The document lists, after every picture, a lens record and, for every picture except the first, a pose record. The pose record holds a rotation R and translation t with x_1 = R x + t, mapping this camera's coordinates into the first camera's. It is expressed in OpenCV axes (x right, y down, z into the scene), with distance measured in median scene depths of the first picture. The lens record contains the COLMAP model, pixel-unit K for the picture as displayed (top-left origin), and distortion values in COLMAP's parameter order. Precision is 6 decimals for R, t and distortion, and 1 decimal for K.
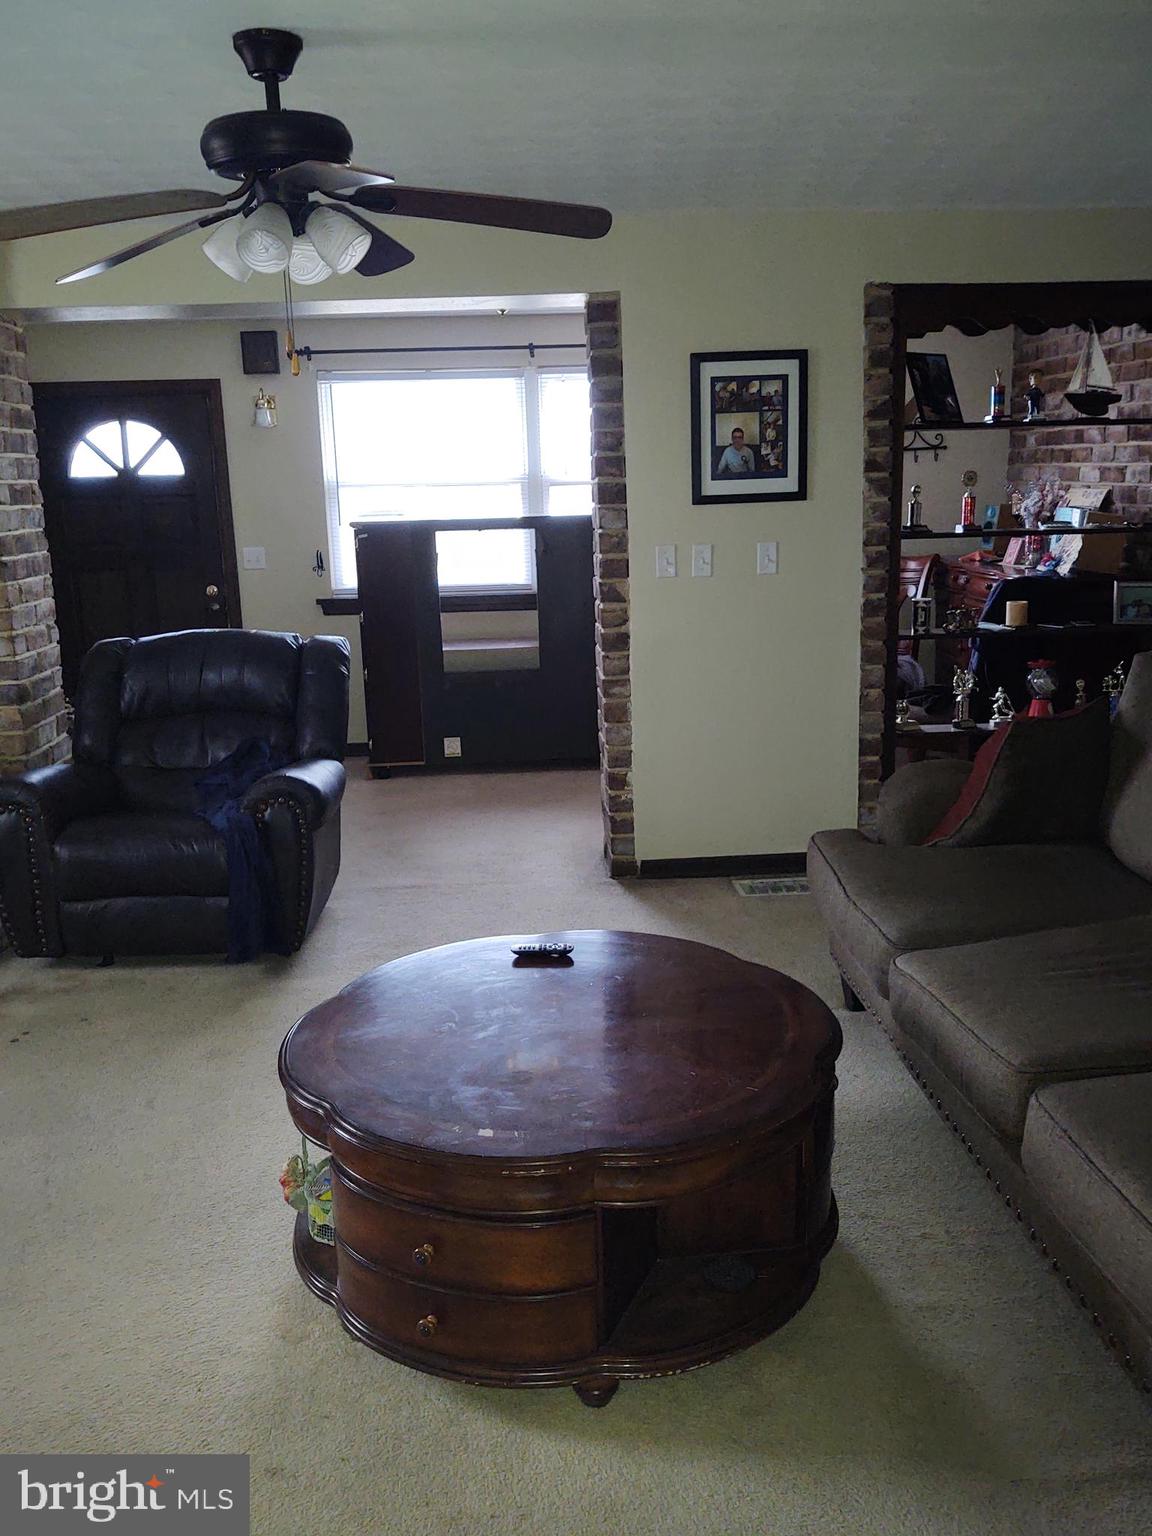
lens RADIAL K [[1352.1, 0, 588.8], [0, 1352.1, 771.5], [0, 0, 1]] dist [0.033476, -0.053717]
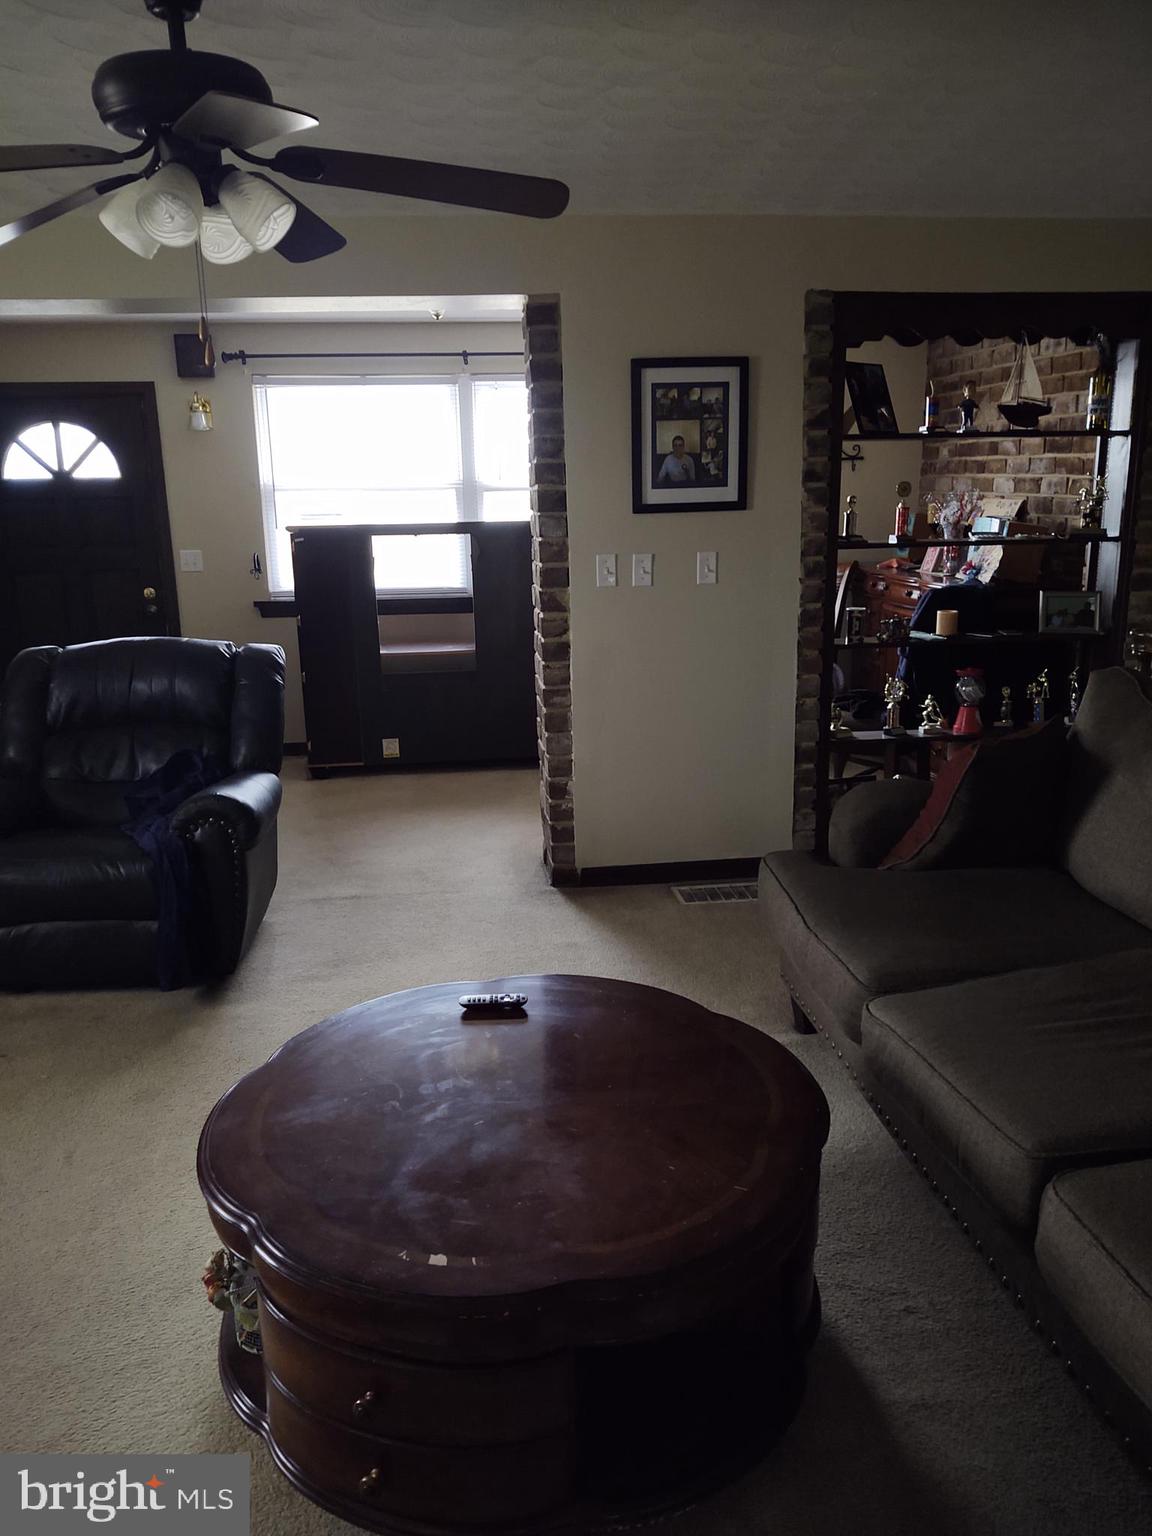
lens RADIAL K [[1184.4, 0, 575.9], [0, 1184.4, 777.7], [0, 0, 1]] dist [0.025999, -0.039435]
pose [[0.998384, -0.005003, 0.056601, -0.015355], [0.003263, 0.999521, 0.030785, -0.030497], [-0.056728, -0.030550, 0.997922, 0.130503]]
